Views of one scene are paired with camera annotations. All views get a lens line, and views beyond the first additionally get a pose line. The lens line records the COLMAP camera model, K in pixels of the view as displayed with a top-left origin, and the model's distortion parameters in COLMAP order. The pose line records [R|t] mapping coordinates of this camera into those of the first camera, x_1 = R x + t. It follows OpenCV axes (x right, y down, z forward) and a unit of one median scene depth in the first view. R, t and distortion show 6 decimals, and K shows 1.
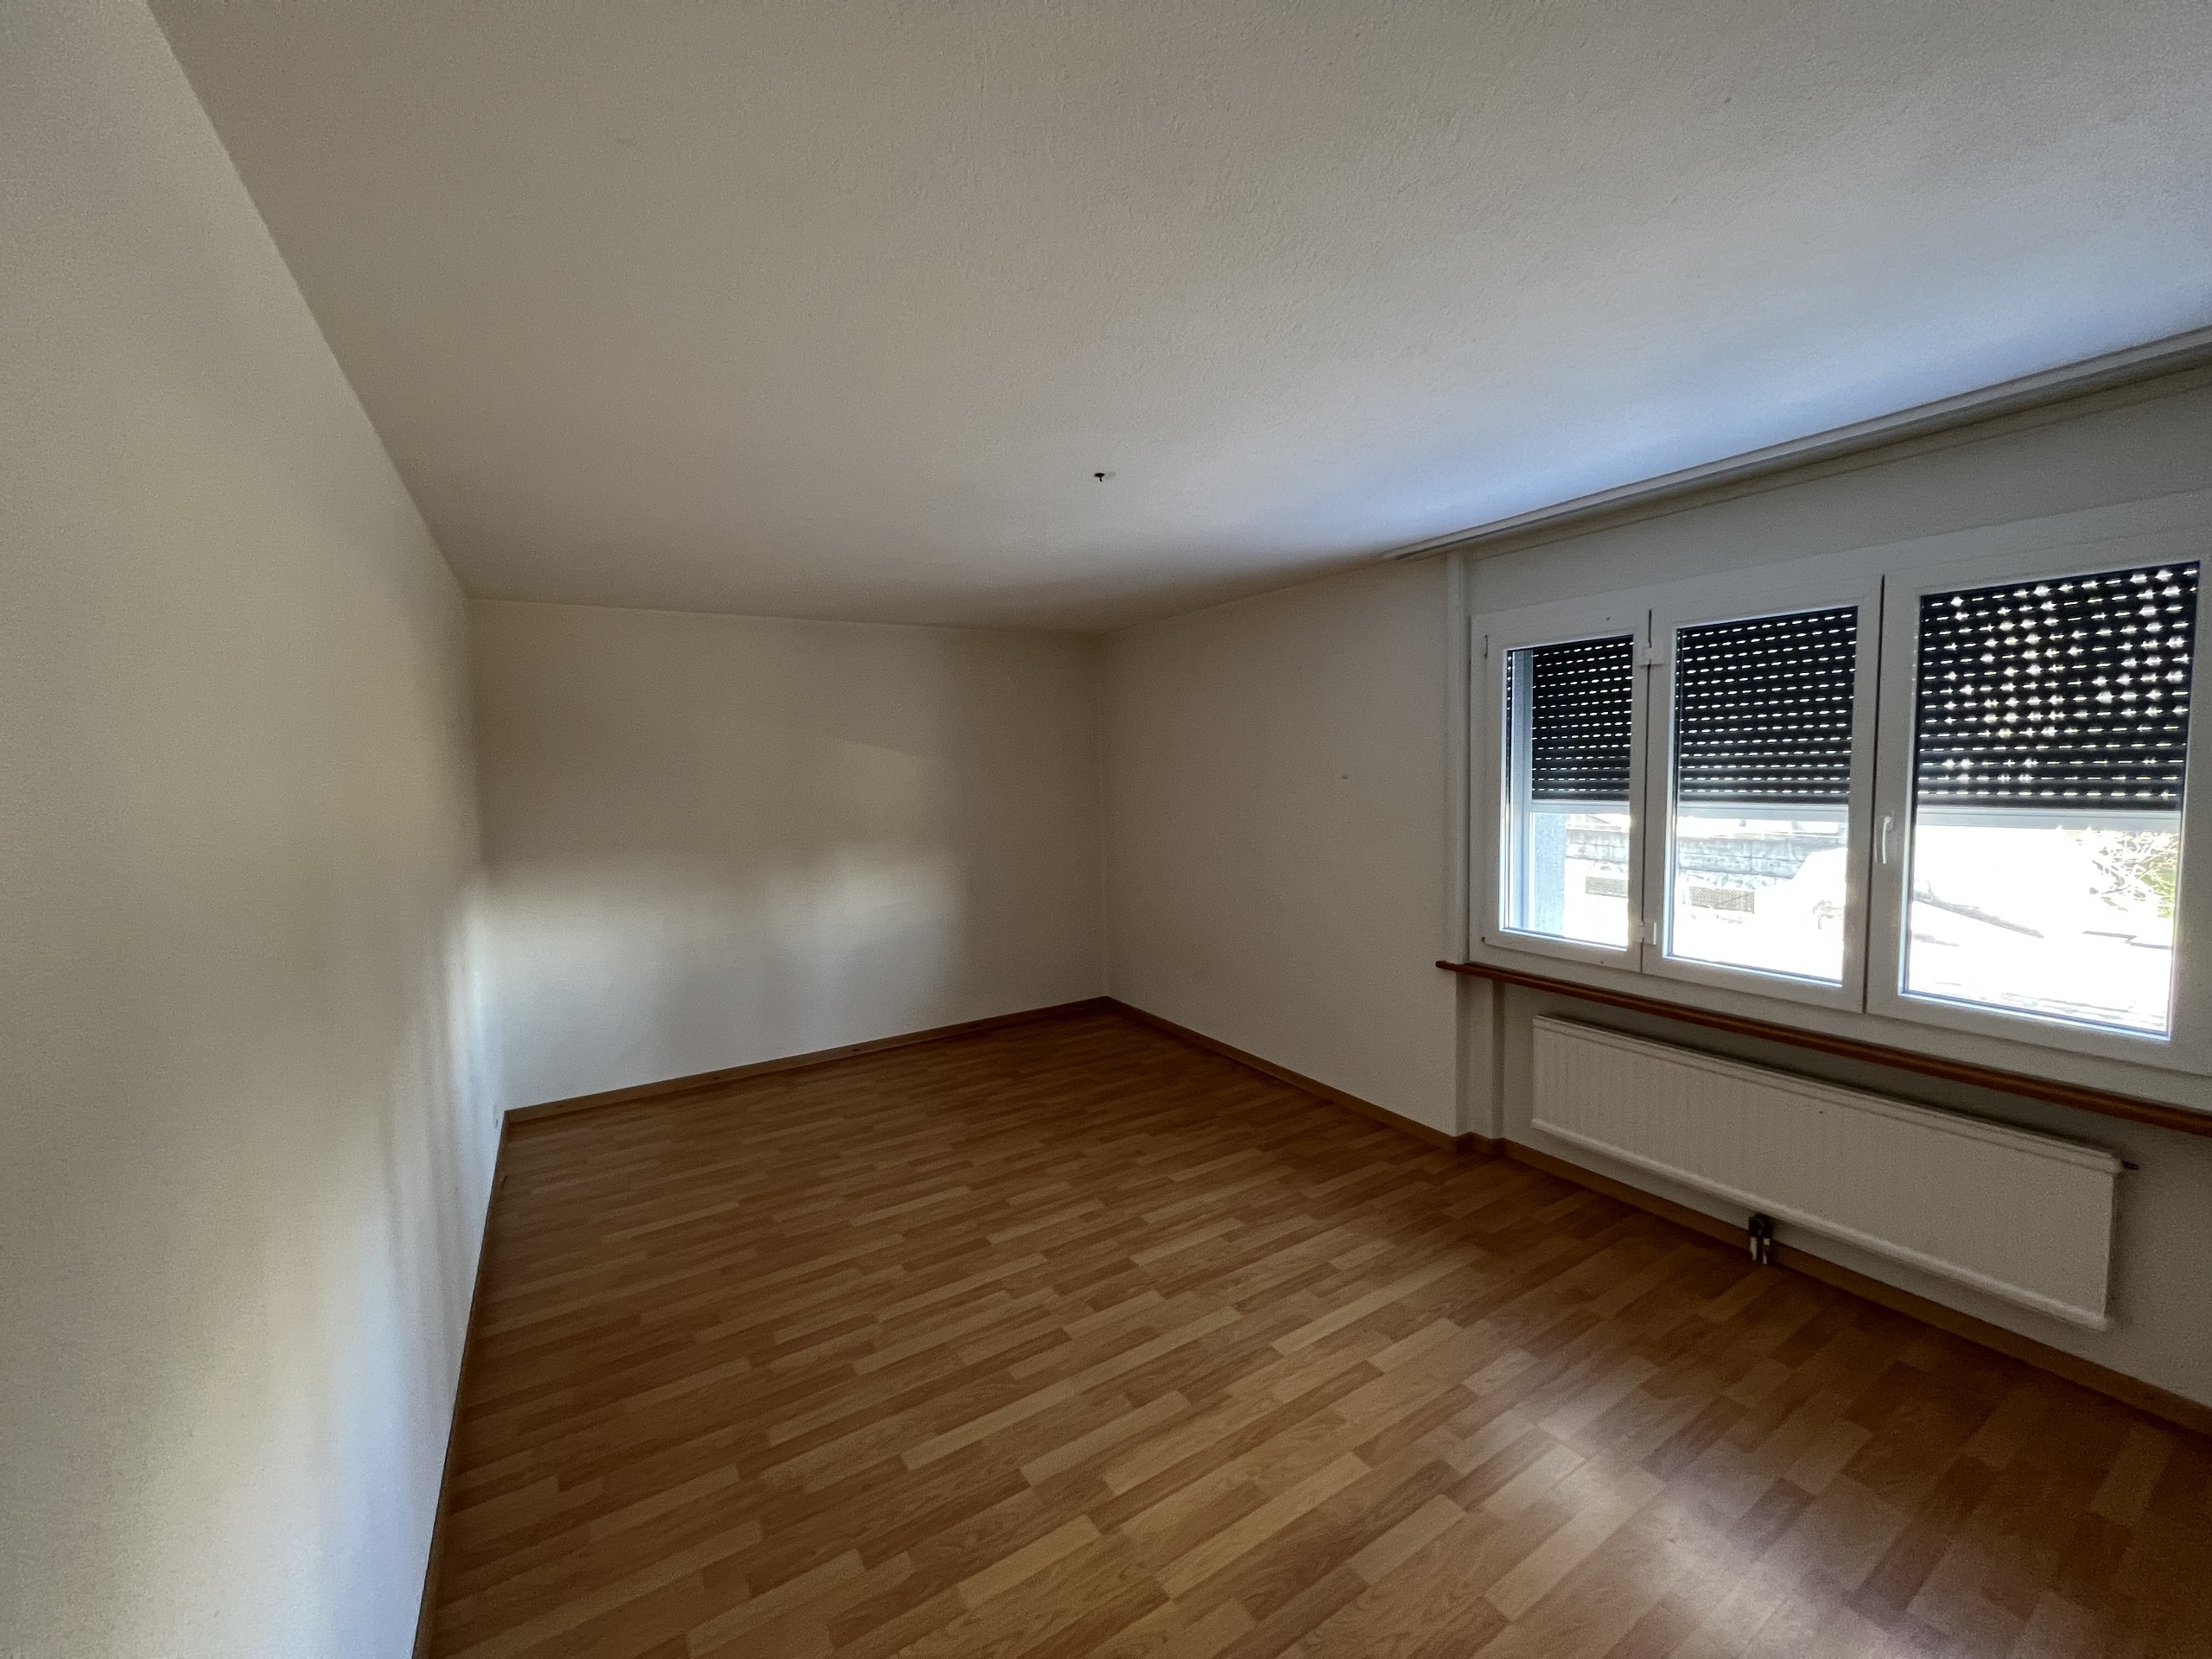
lens RADIAL K [[886.7, 0, 1102.1], [0, 886.7, 814.8], [0, 0, 1]] dist [0.000126, -0.009662]
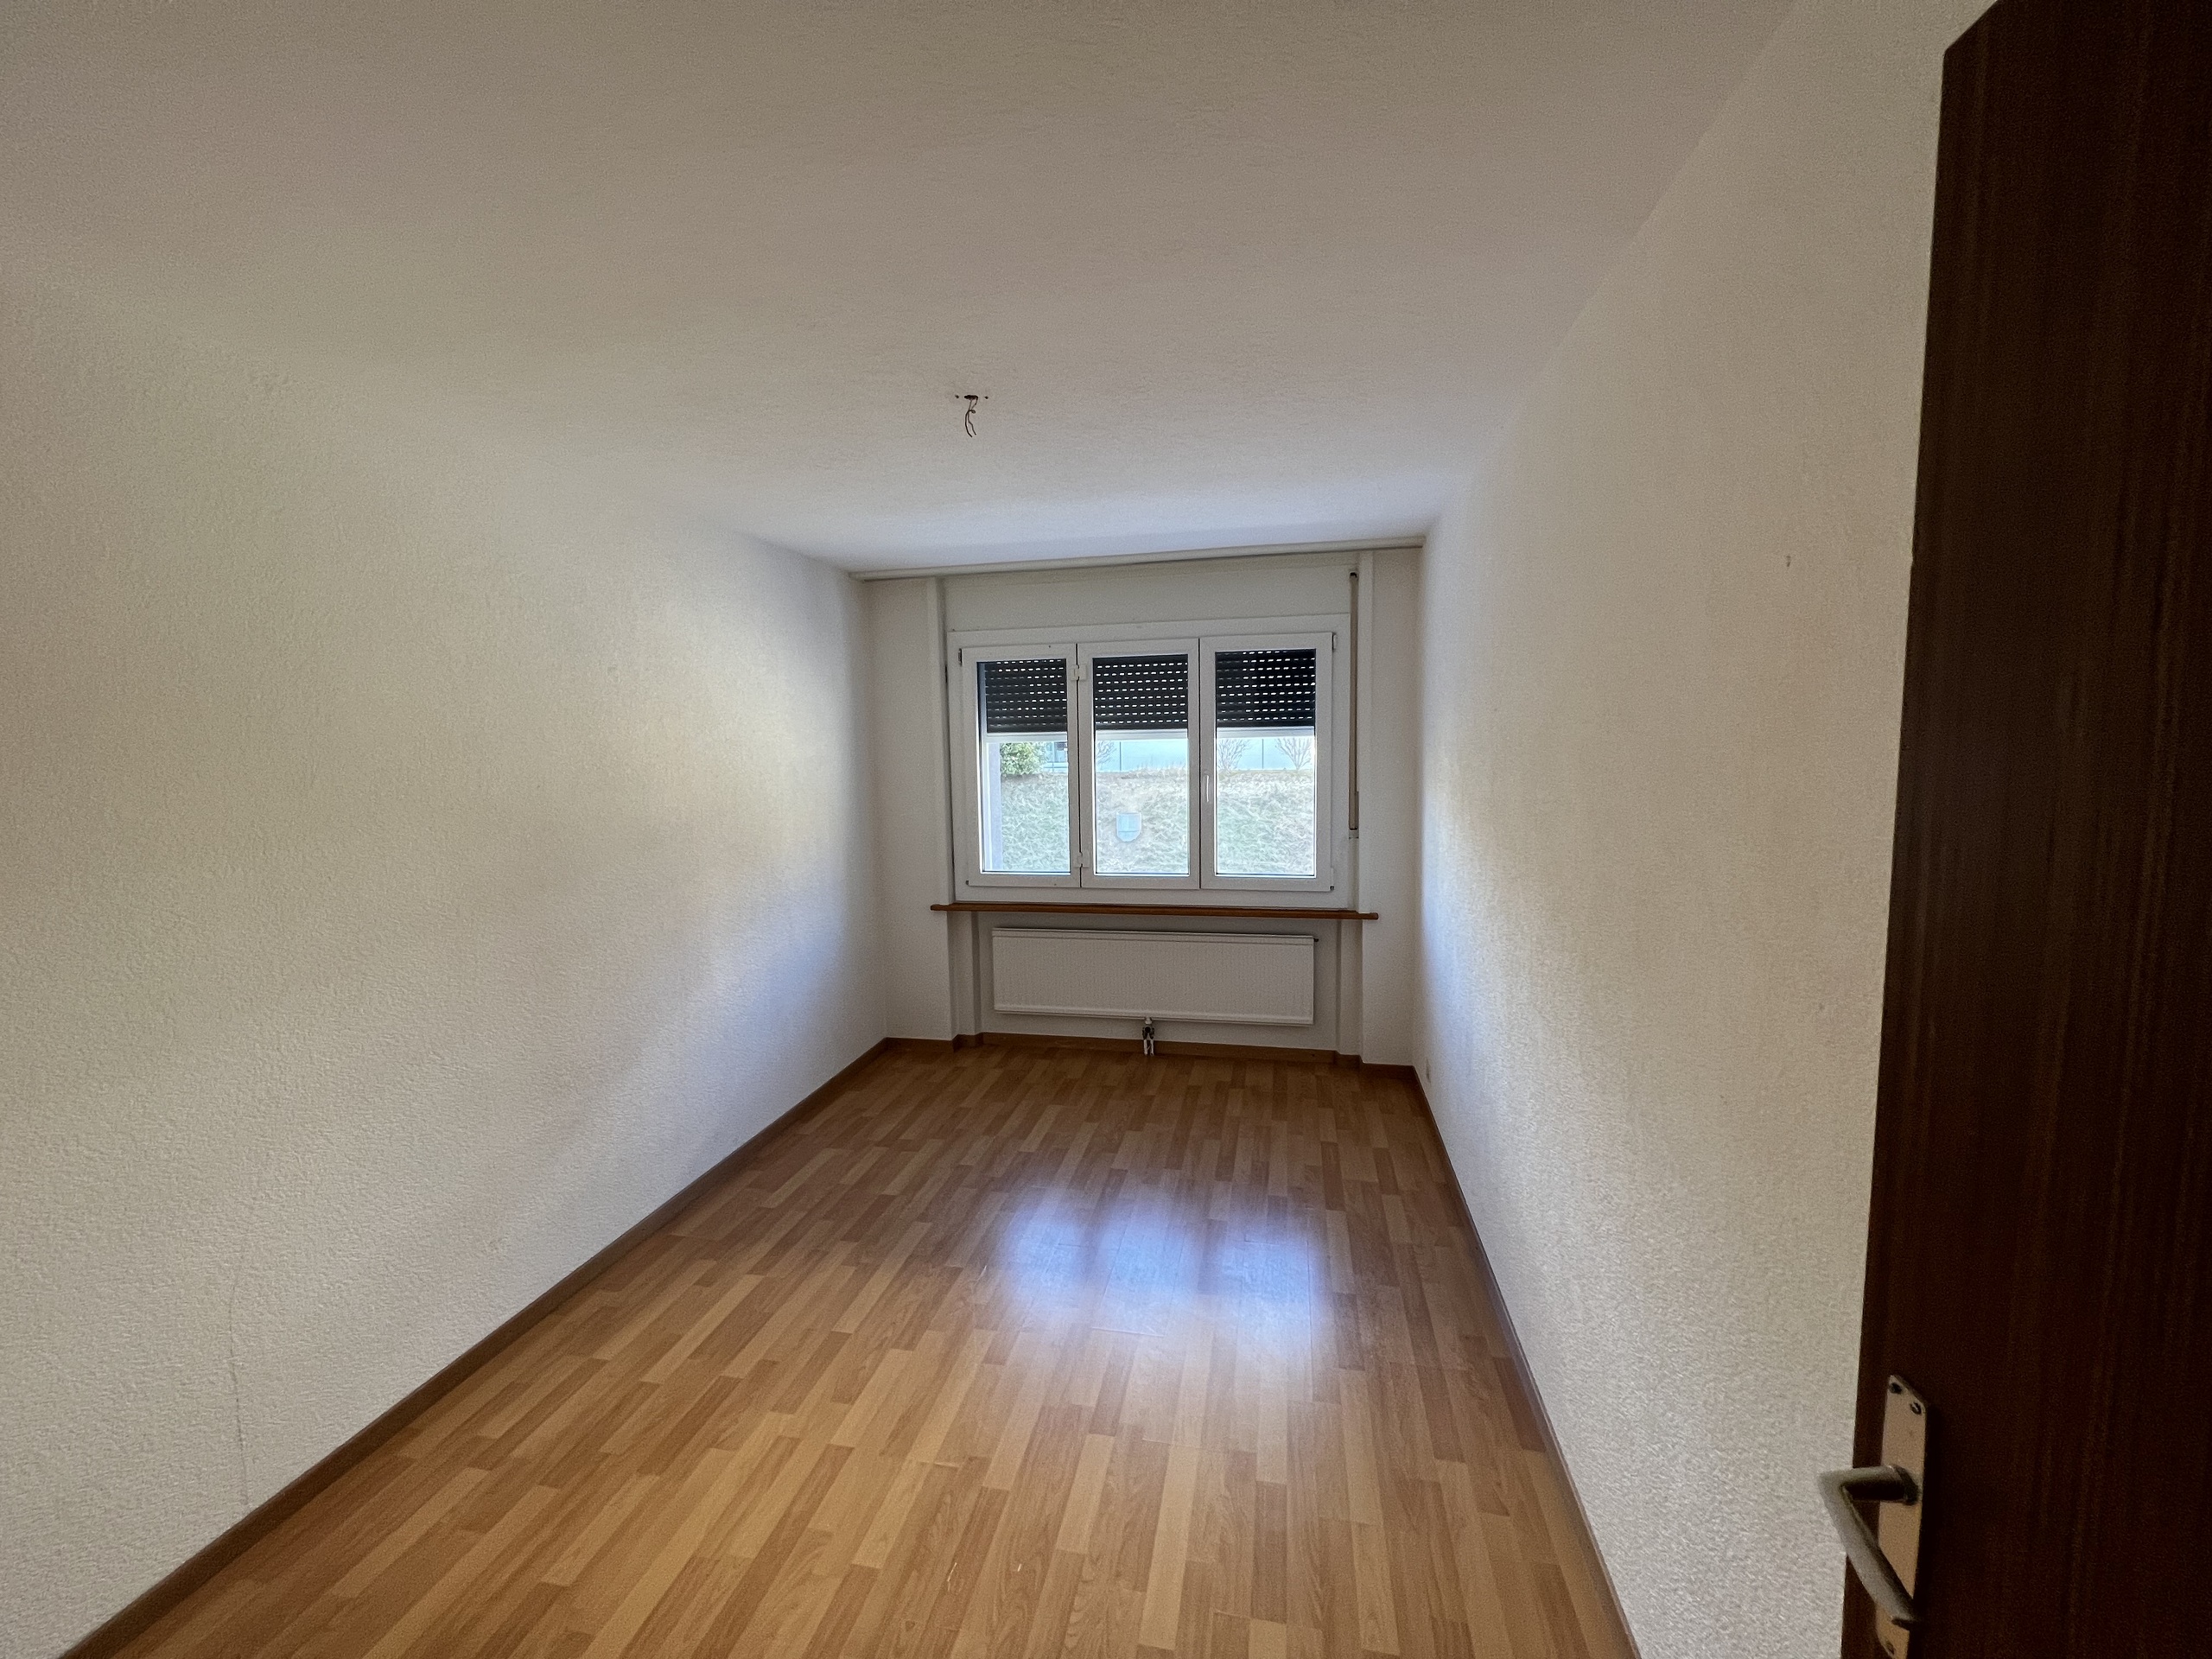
lens RADIAL K [[882.4, 0, 1109.0], [0, 882.4, 827.3], [0, 0, 1]] dist [-0.000524, 0.000101]
pose [[0.674636, -0.052187, 0.736304, -0.378278], [0.050619, 0.998420, 0.024385, 0.039879], [-0.736413, 0.020820, 0.676212, -0.029436]]
